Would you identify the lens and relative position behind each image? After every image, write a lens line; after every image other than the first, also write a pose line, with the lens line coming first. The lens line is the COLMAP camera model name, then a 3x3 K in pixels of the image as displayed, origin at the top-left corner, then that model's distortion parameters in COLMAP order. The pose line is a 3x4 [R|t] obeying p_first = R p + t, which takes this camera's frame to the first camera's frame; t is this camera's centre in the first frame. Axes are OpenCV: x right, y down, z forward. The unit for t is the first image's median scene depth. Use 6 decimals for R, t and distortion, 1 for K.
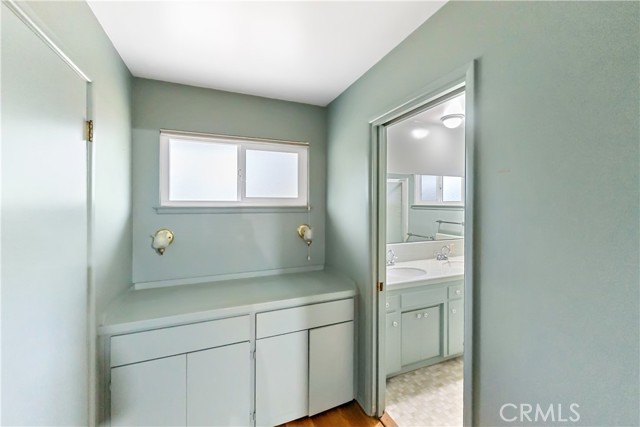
lens RADIAL K [[258.3, 0, 320.6], [0, 258.3, 208.4], [0, 0, 1]] dist [-0.000181, -0.000202]
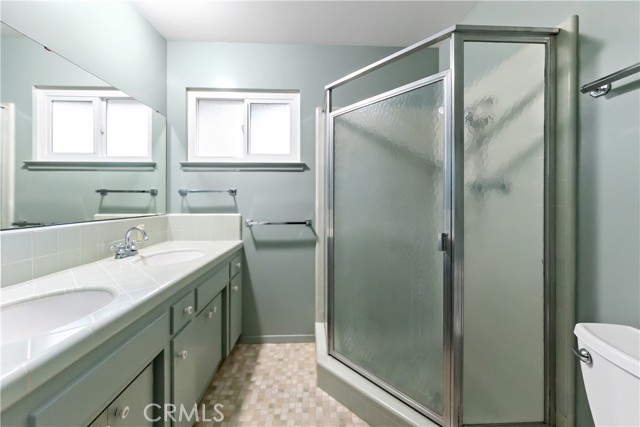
lens RADIAL K [[258.3, 0, 326.0], [0, 258.3, 201.7], [0, 0, 1]] dist [-0.000181, -0.000202]
pose [[0.329948, -0.004941, 0.943986, 0.103956], [0.013194, 0.999913, 0.000622, 0.080796], [-0.943907, 0.012249, 0.329985, 0.385231]]
